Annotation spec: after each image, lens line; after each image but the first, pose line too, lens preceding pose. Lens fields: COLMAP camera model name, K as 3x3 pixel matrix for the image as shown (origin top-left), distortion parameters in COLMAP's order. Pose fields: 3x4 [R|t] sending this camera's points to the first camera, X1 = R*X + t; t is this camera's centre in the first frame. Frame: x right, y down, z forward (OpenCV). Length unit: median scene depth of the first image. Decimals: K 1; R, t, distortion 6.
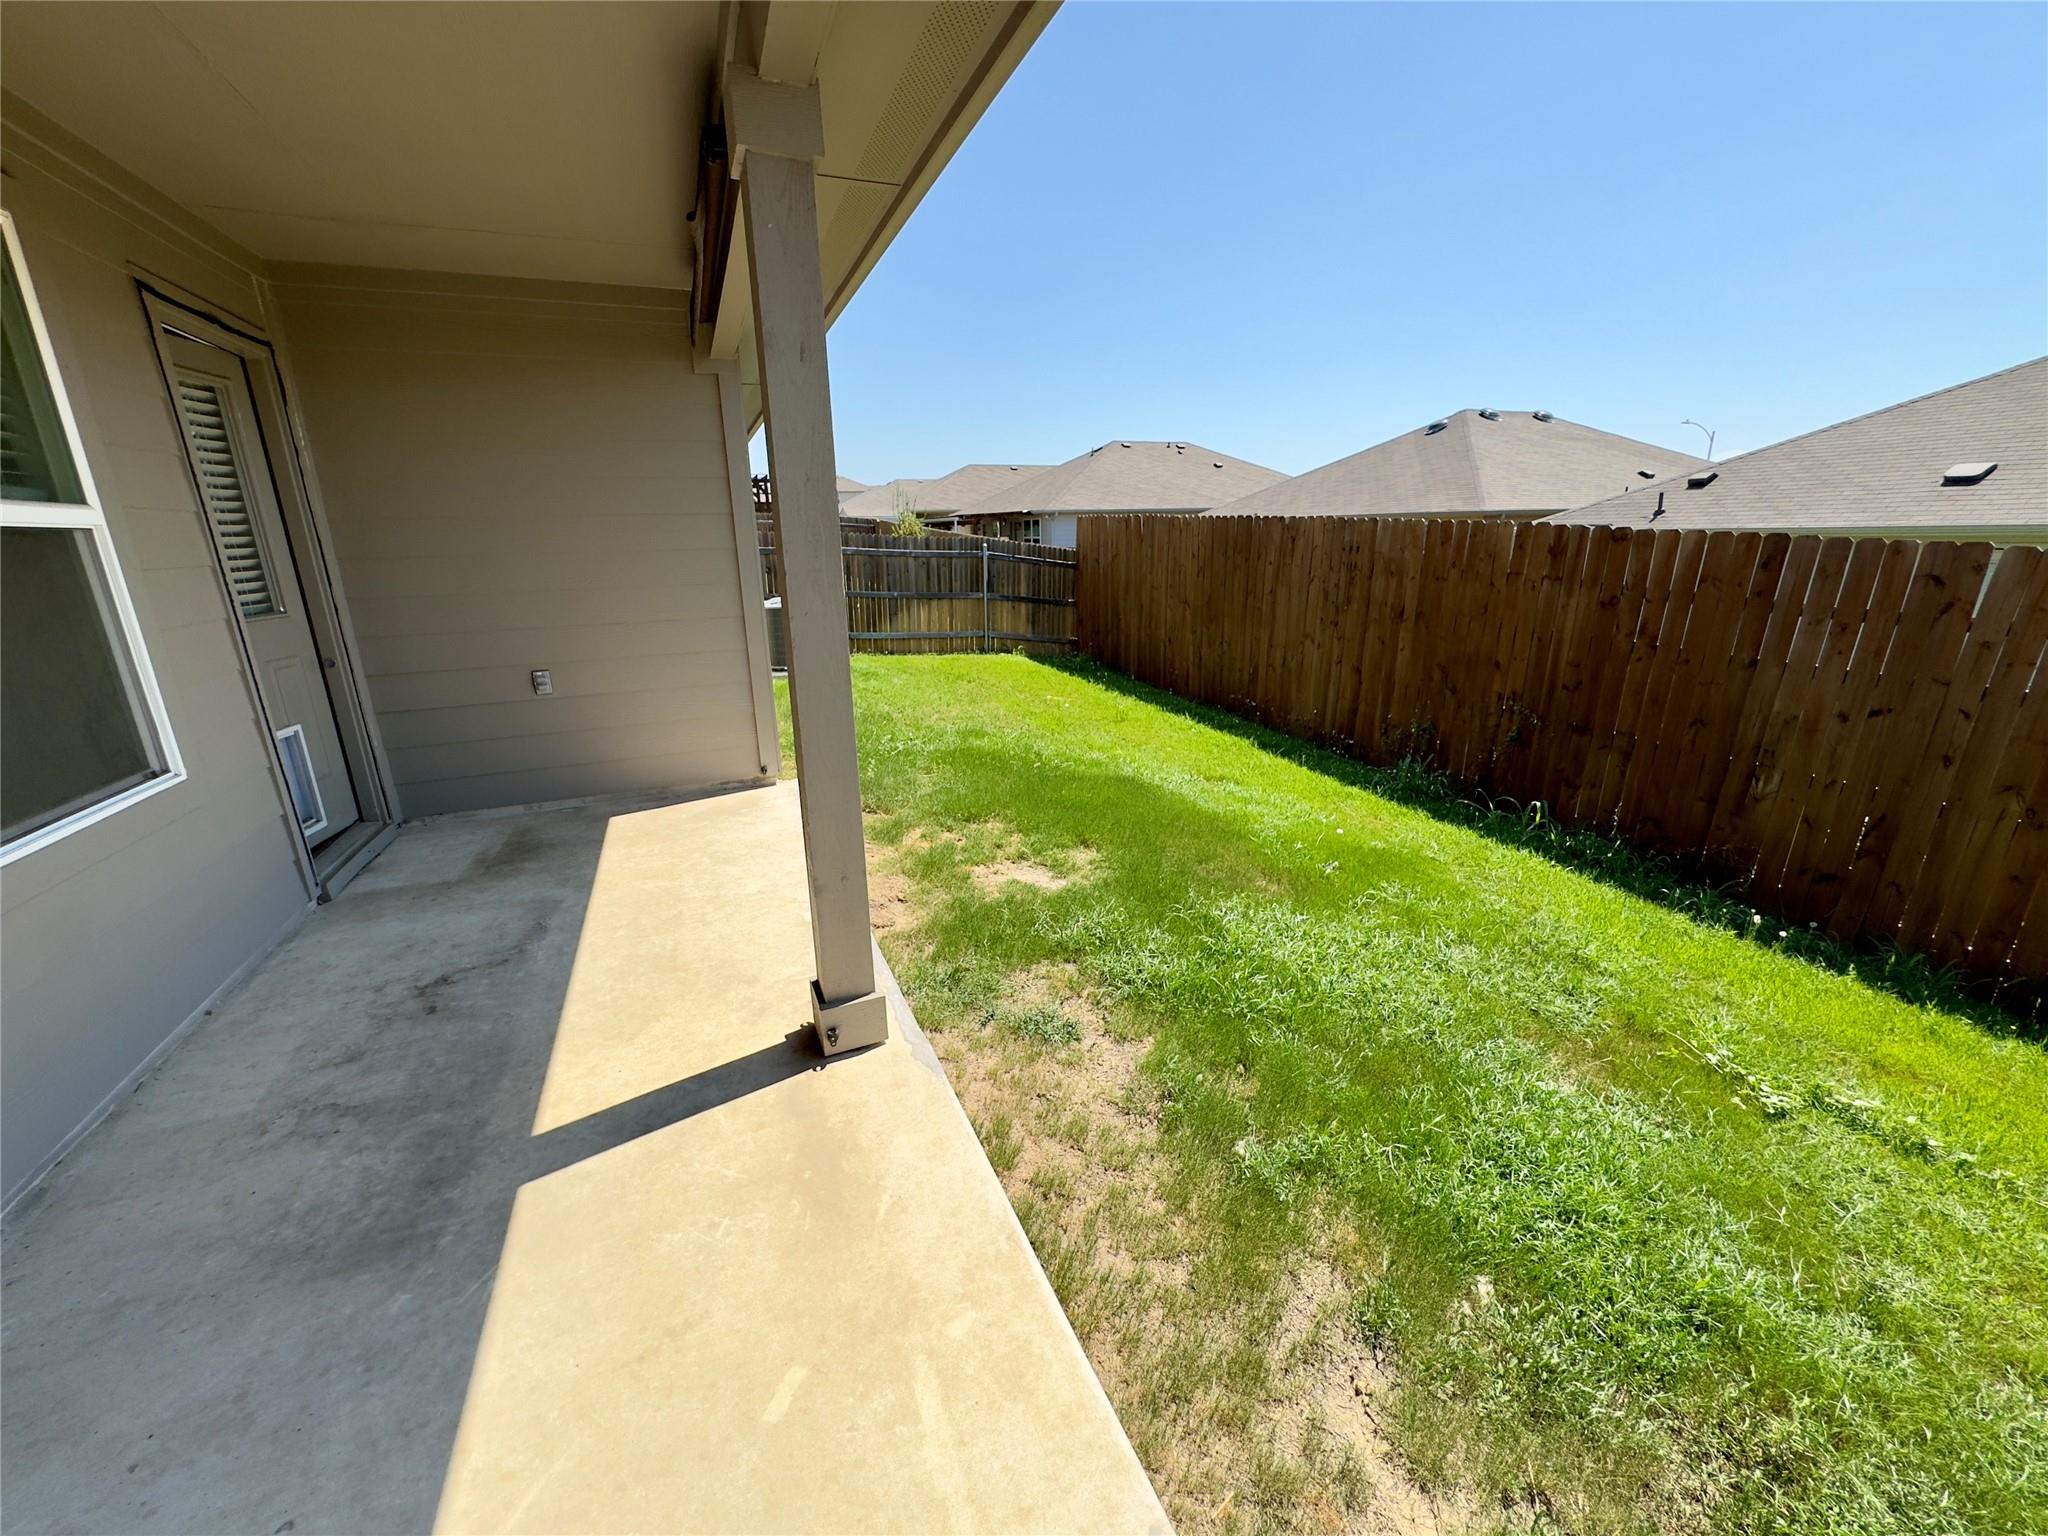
lens RADIAL K [[818.7, 0, 1020.1], [0, 818.7, 779.1], [0, 0, 1]] dist [-0.004699, 0.001379]
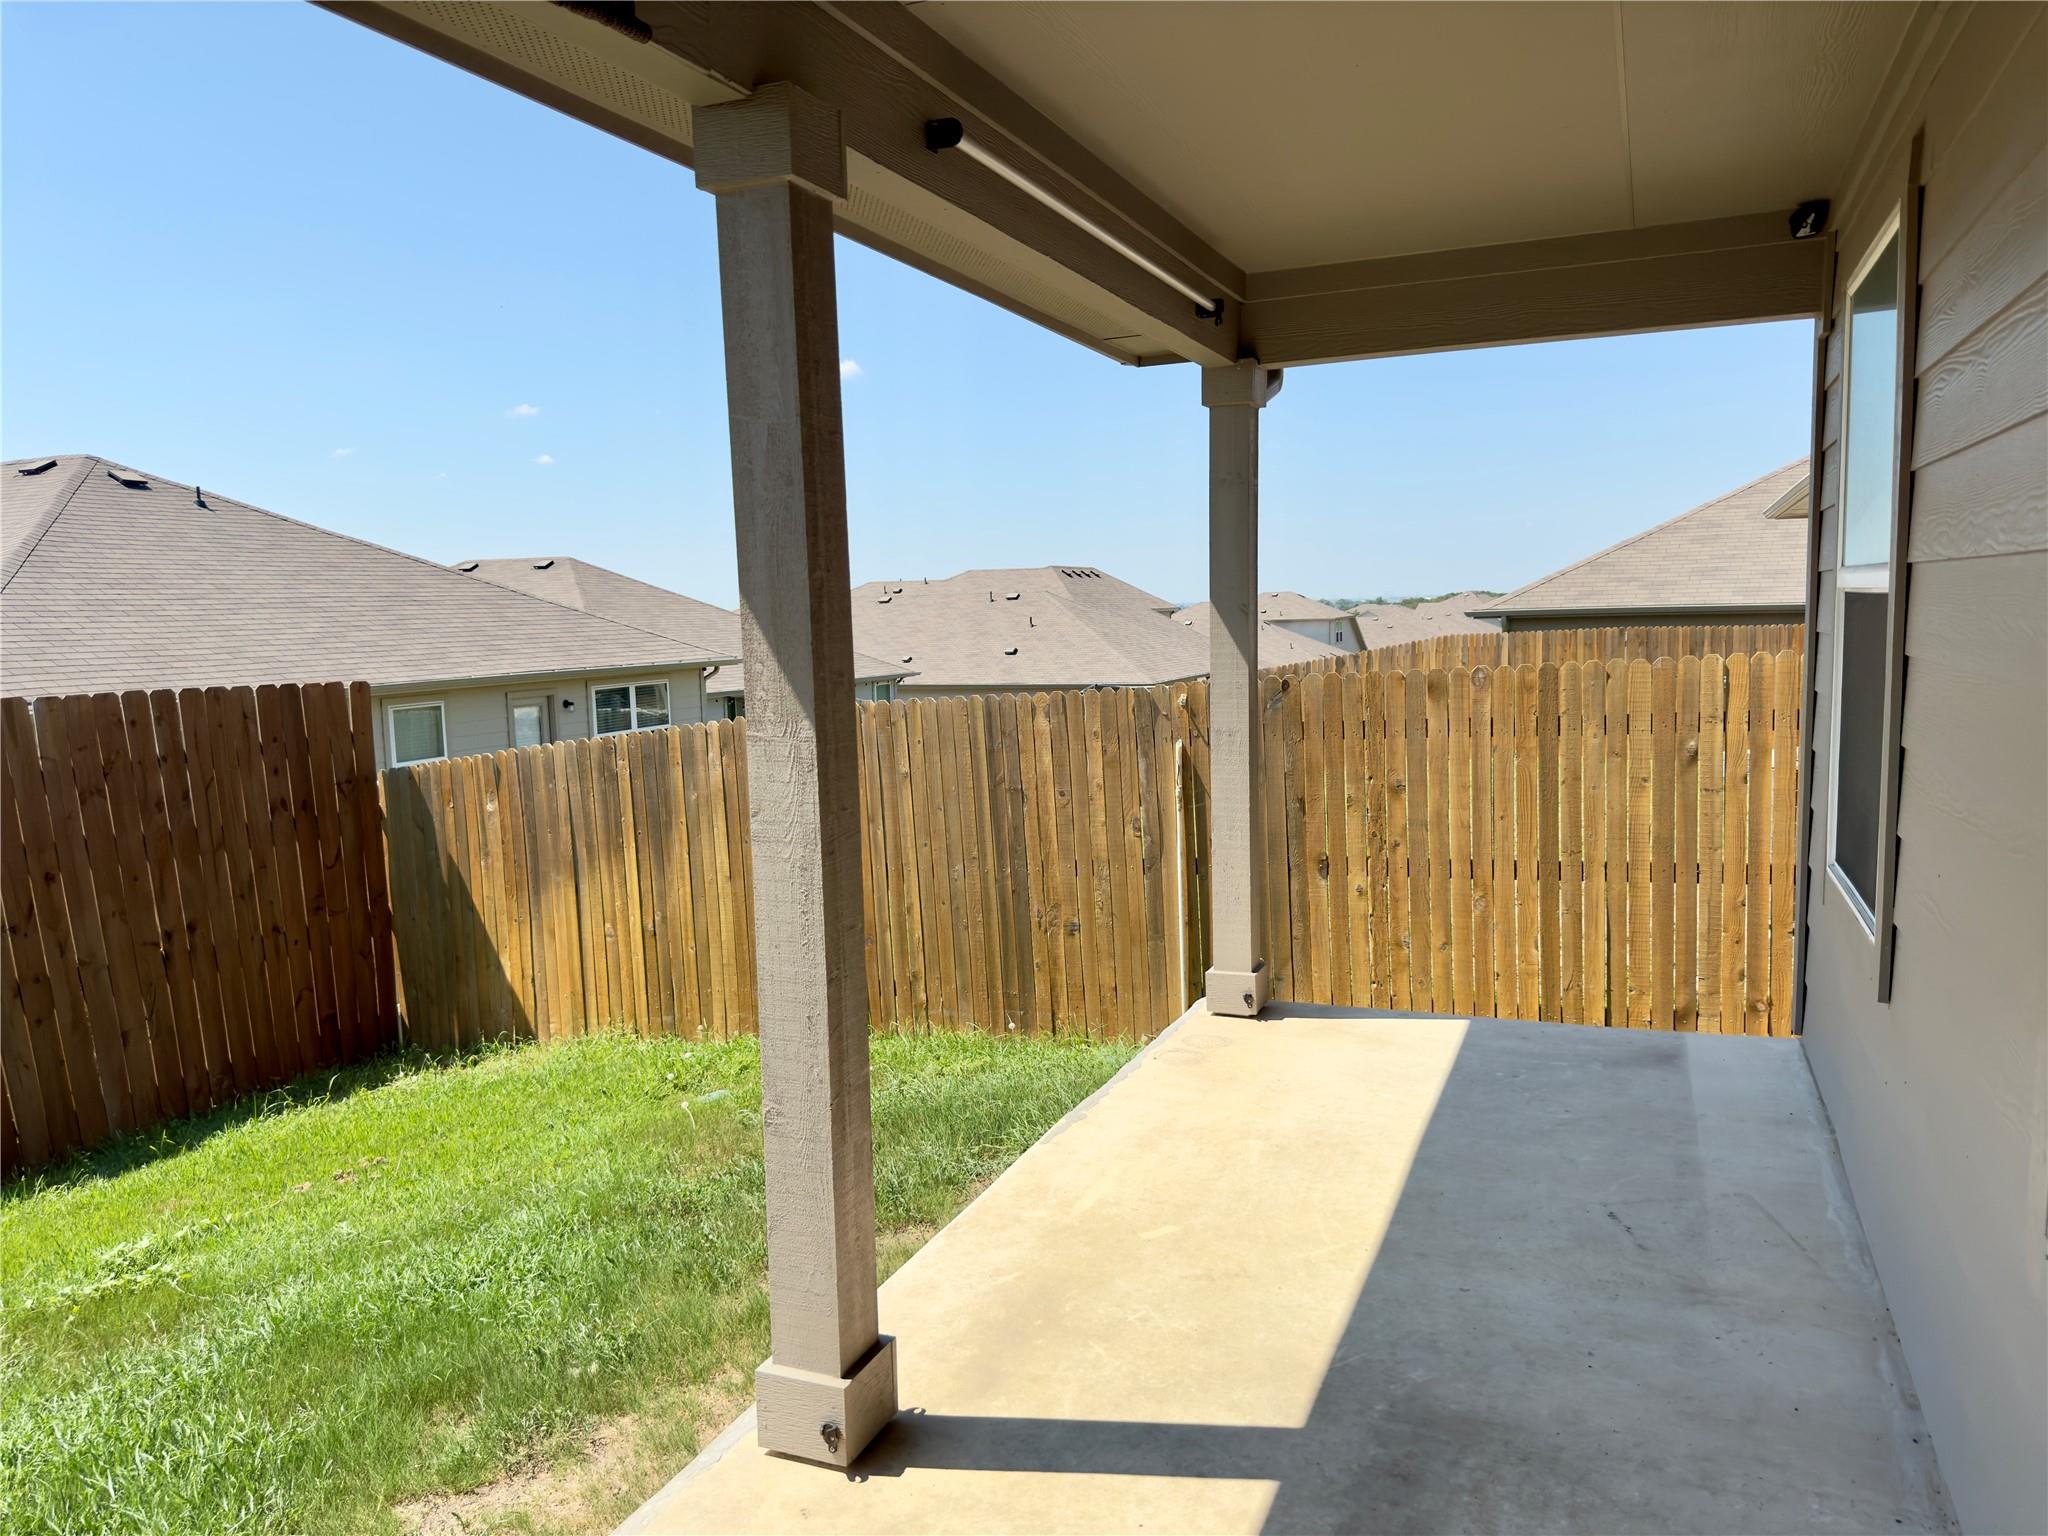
lens RADIAL K [[1428.6, 0, 1024.9], [0, 1428.6, 775.9], [0, 0, 1]] dist [0.035070, -0.005180]
pose [[-0.707113, -0.037384, 0.706112, -1.411870], [0.256779, 0.916854, 0.305684, -0.602770], [-0.658829, 0.397468, -0.638720, 1.850319]]
